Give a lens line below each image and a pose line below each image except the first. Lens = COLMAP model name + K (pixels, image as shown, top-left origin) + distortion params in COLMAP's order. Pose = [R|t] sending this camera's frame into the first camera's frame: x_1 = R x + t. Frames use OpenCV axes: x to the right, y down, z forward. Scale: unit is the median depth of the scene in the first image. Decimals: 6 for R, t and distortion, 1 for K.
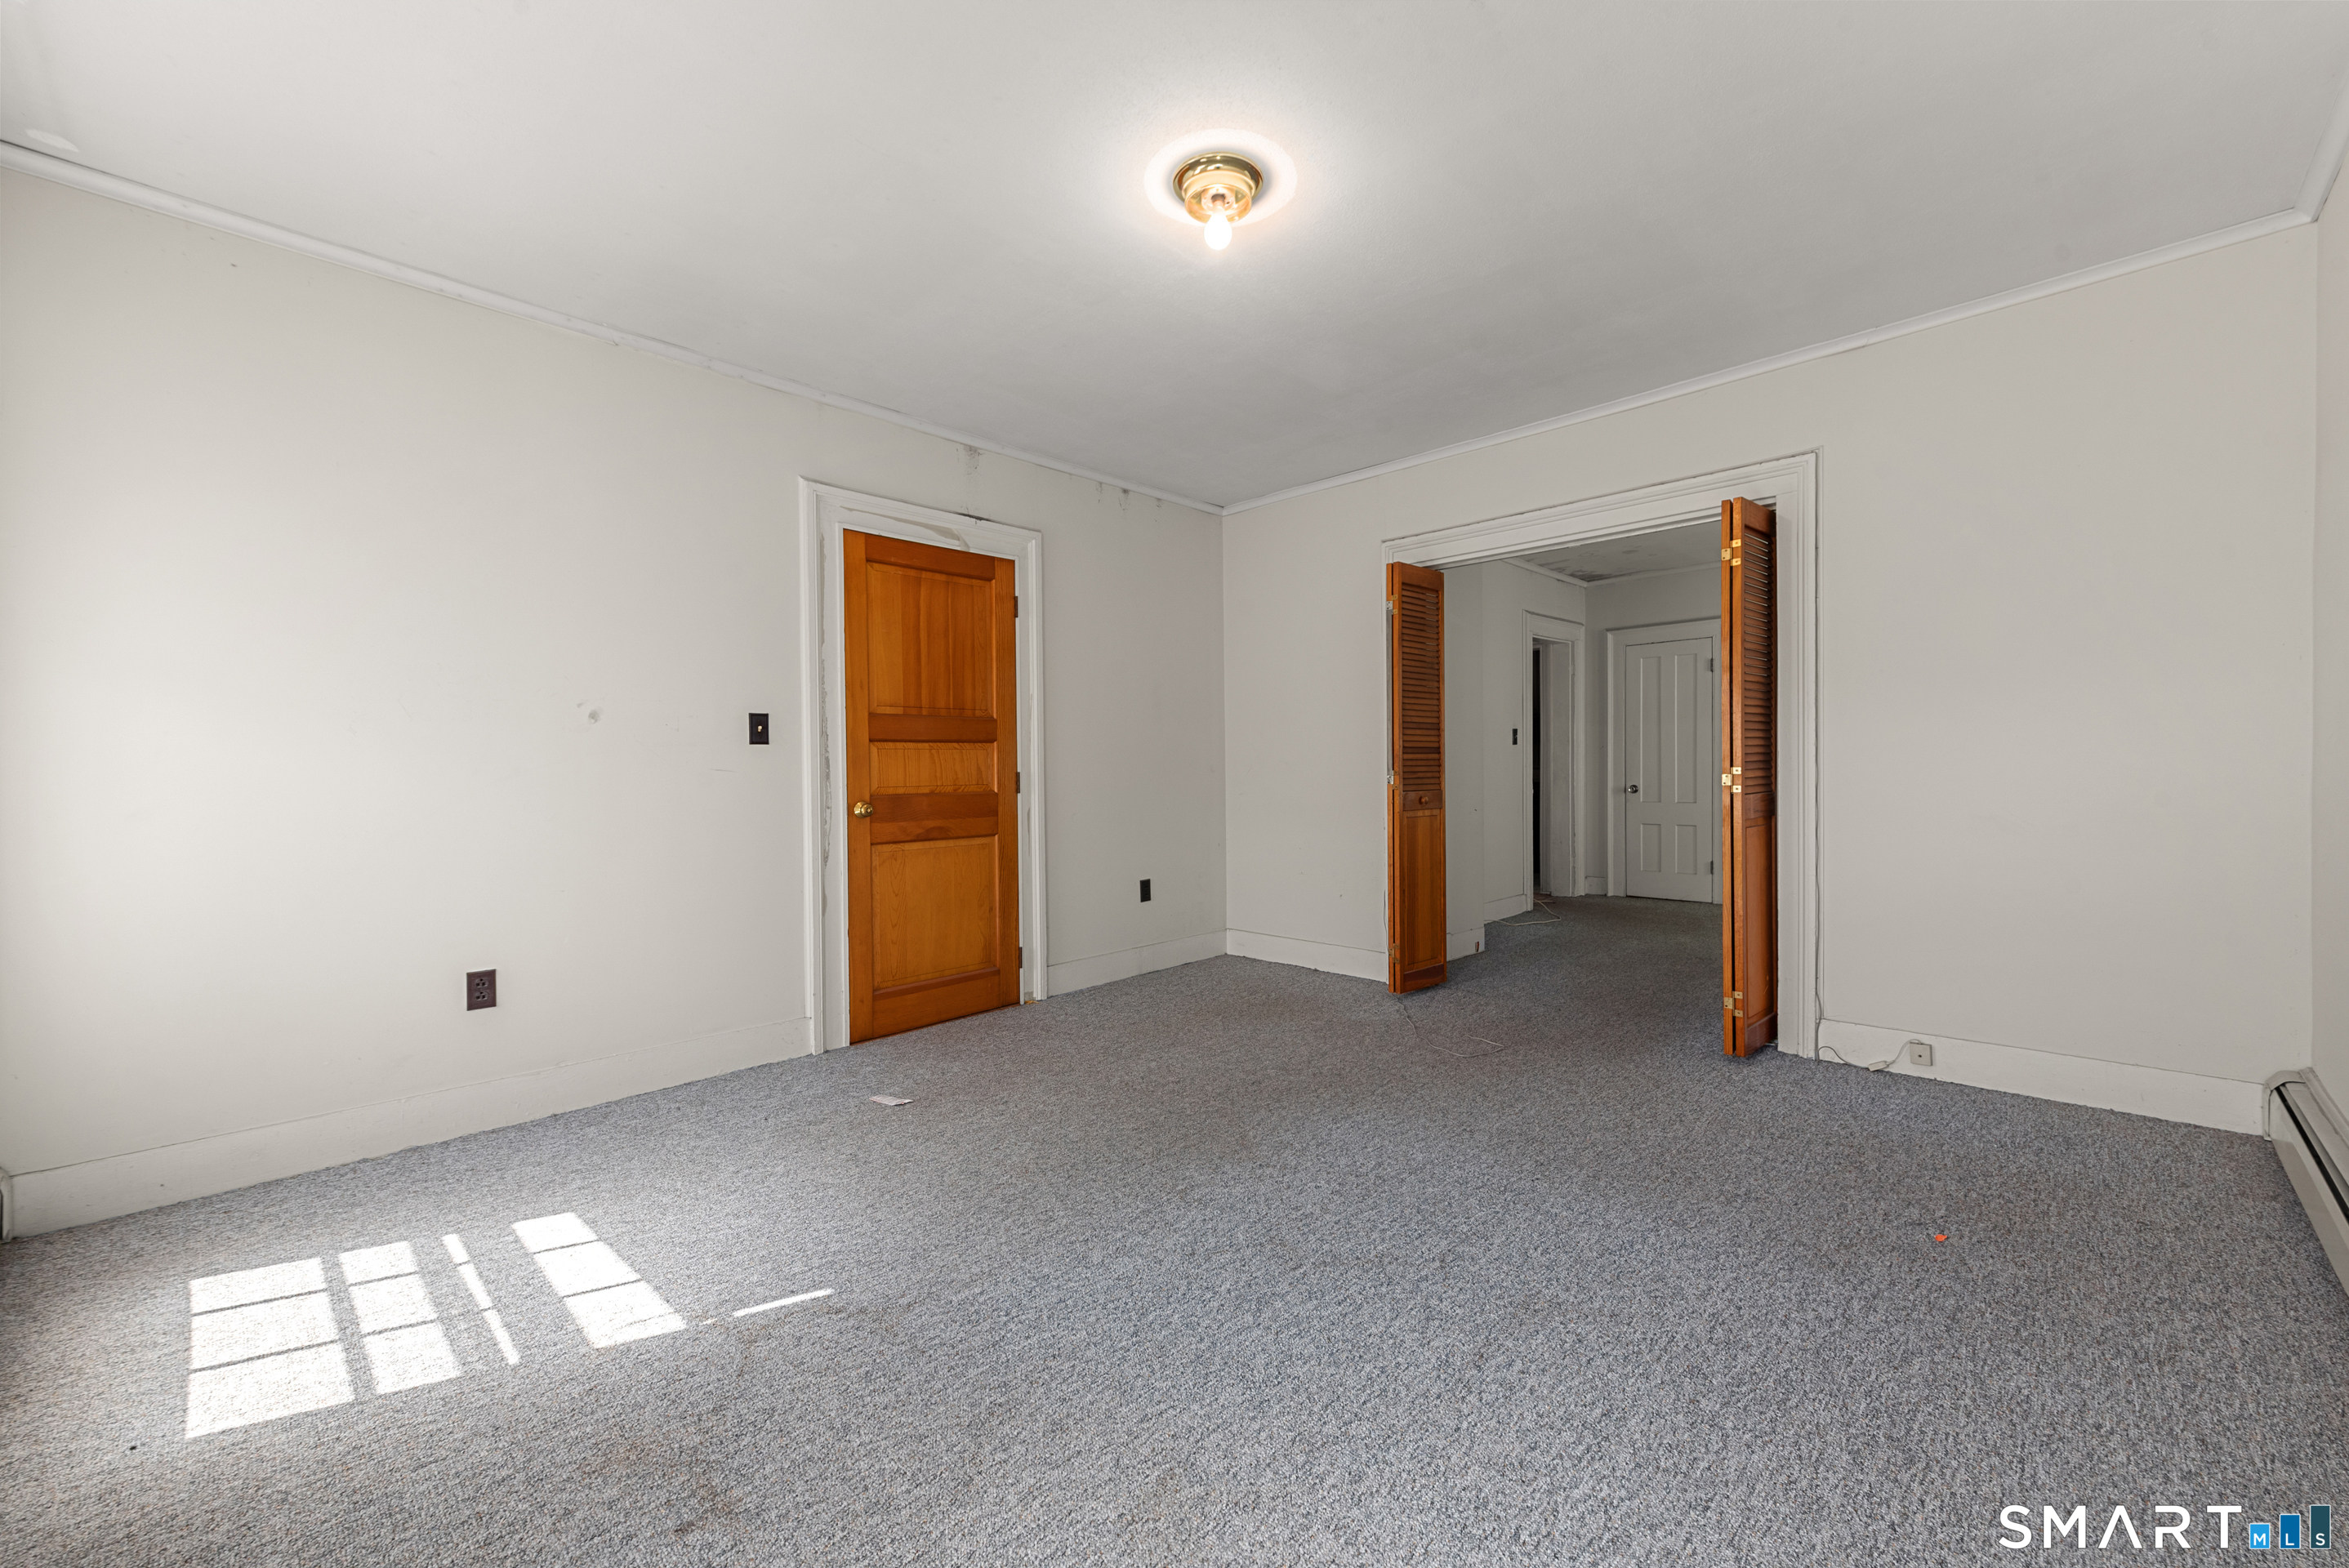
lens RADIAL K [[922.0, 0, 1177.3], [0, 922.0, 760.3], [0, 0, 1]] dist [0.001924, -0.000067]
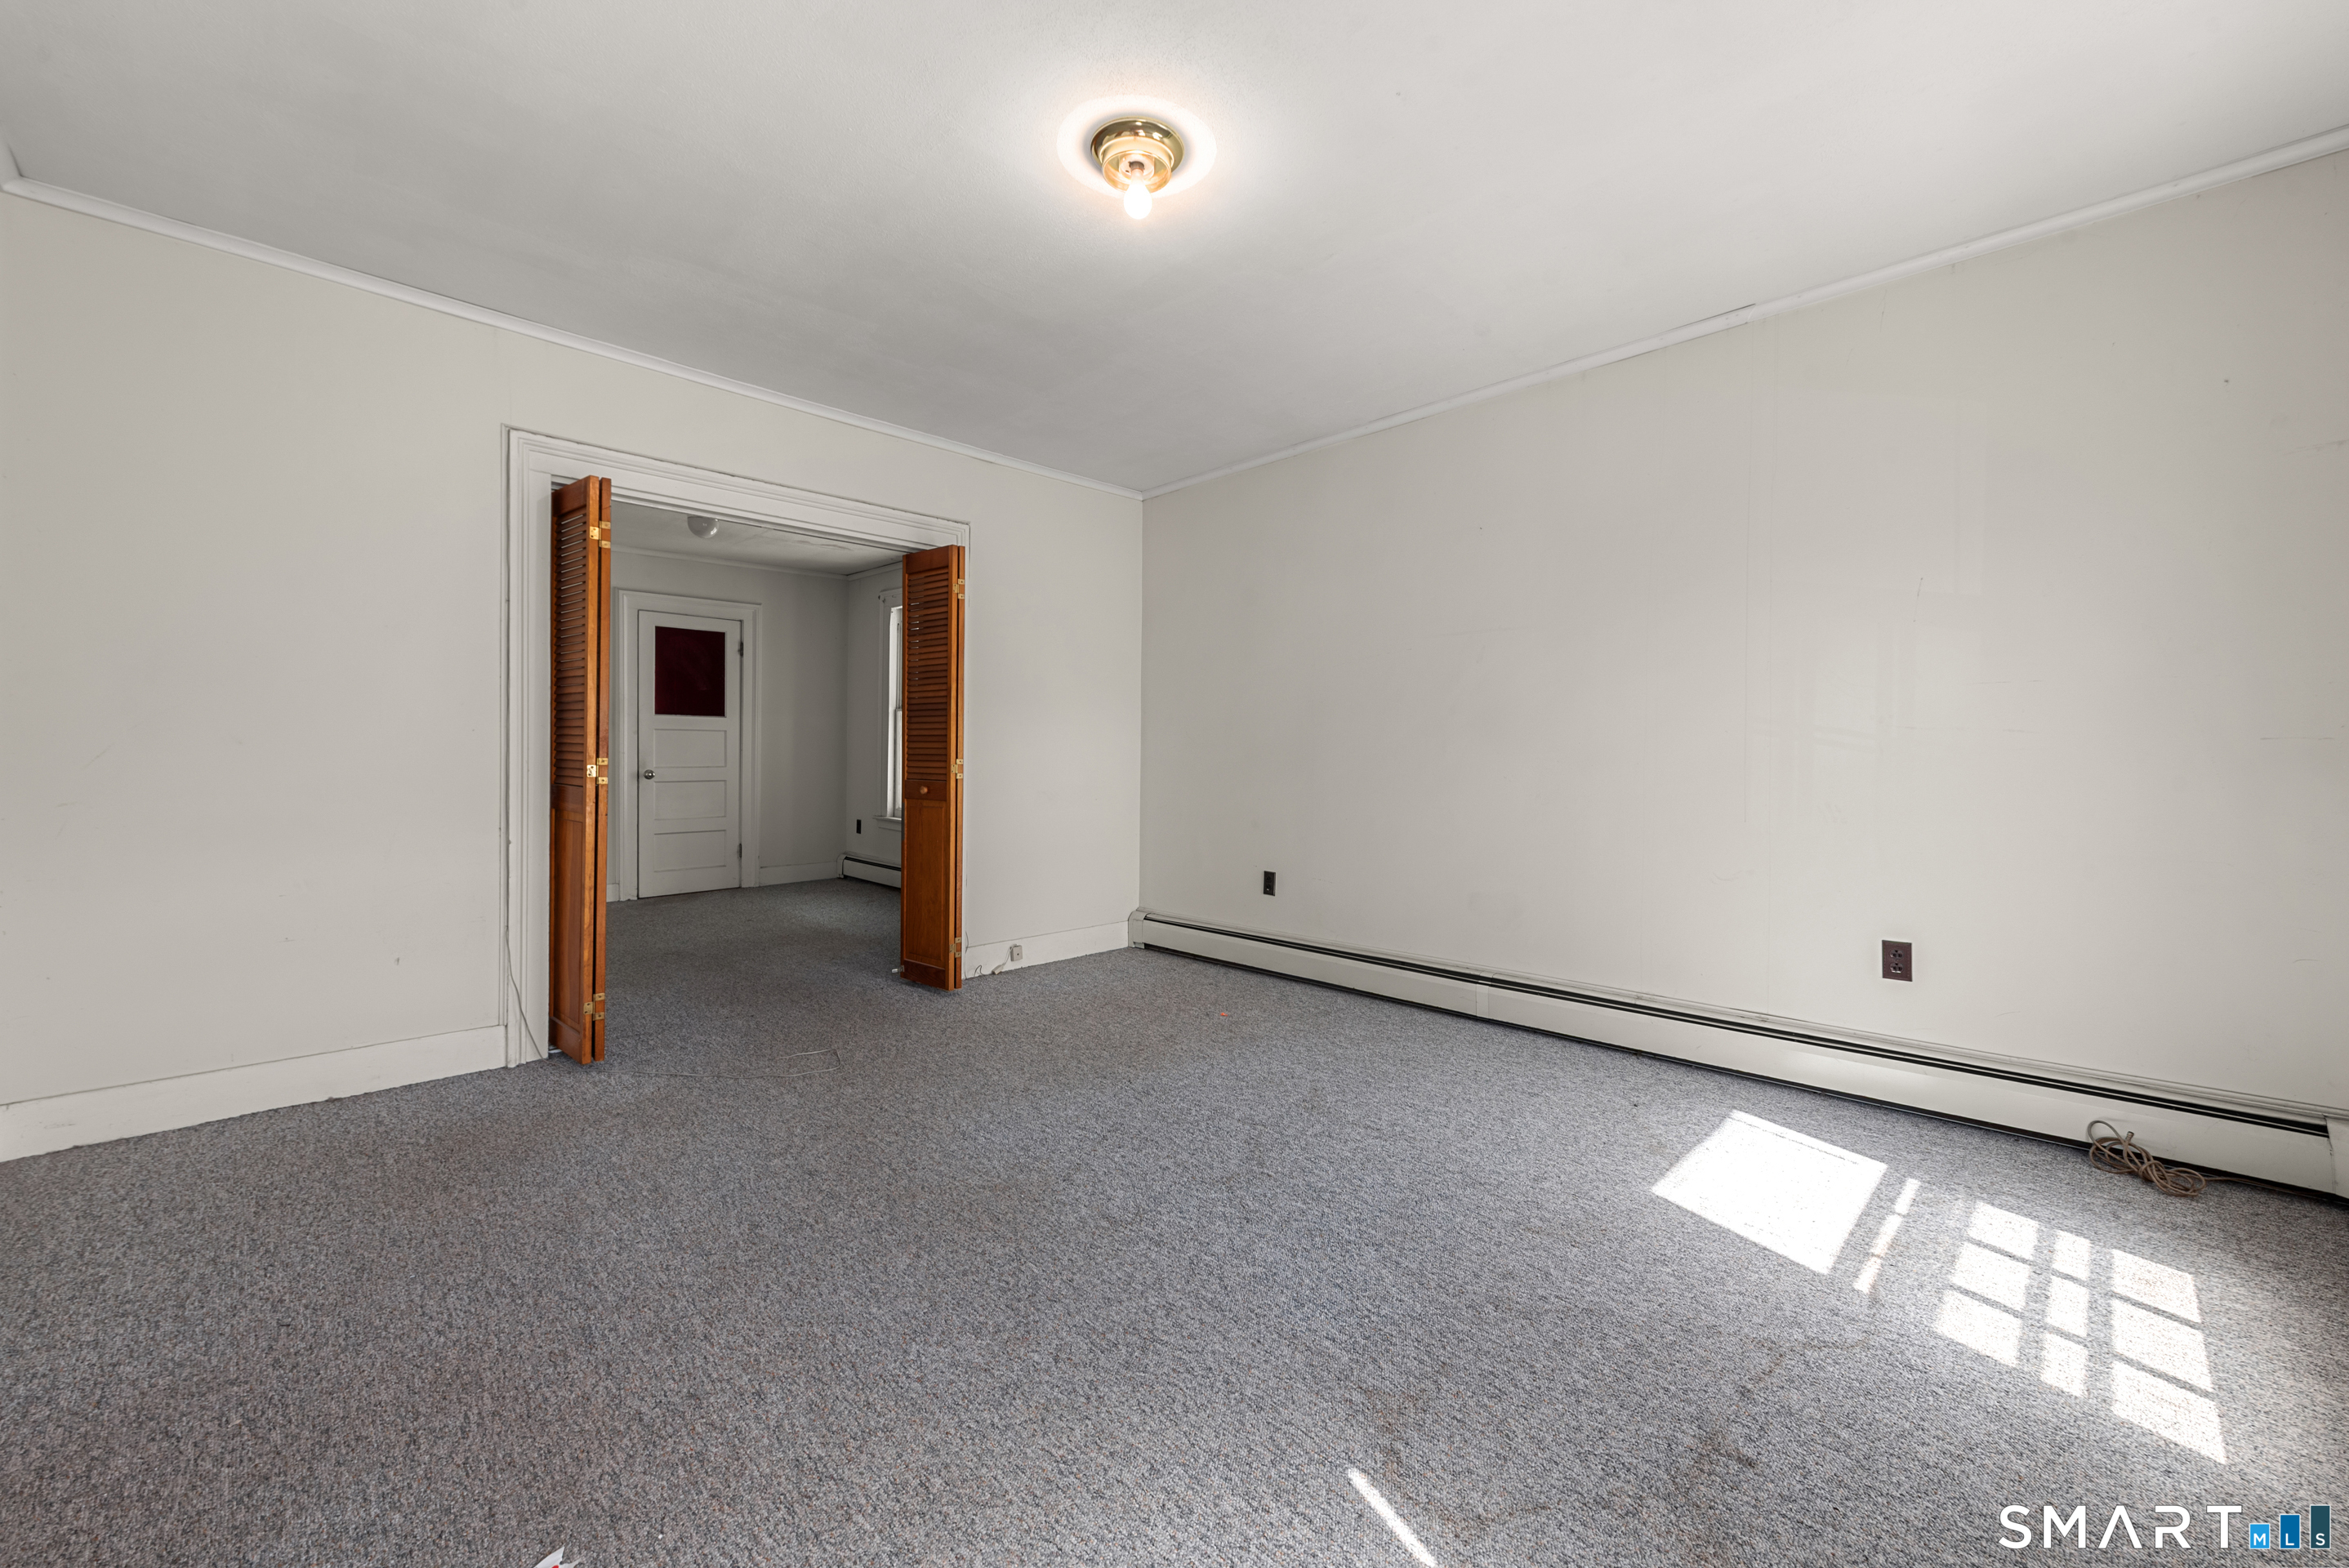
lens RADIAL K [[922.0, 0, 1177.3], [0, 922.0, 760.3], [0, 0, 1]] dist [0.001924, -0.000067]
pose [[0.017283, 0.007759, 0.999821, -0.910686], [-0.009138, 0.999929, -0.007602, 0.014176], [-0.999809, -0.009005, 0.017353, 0.923682]]
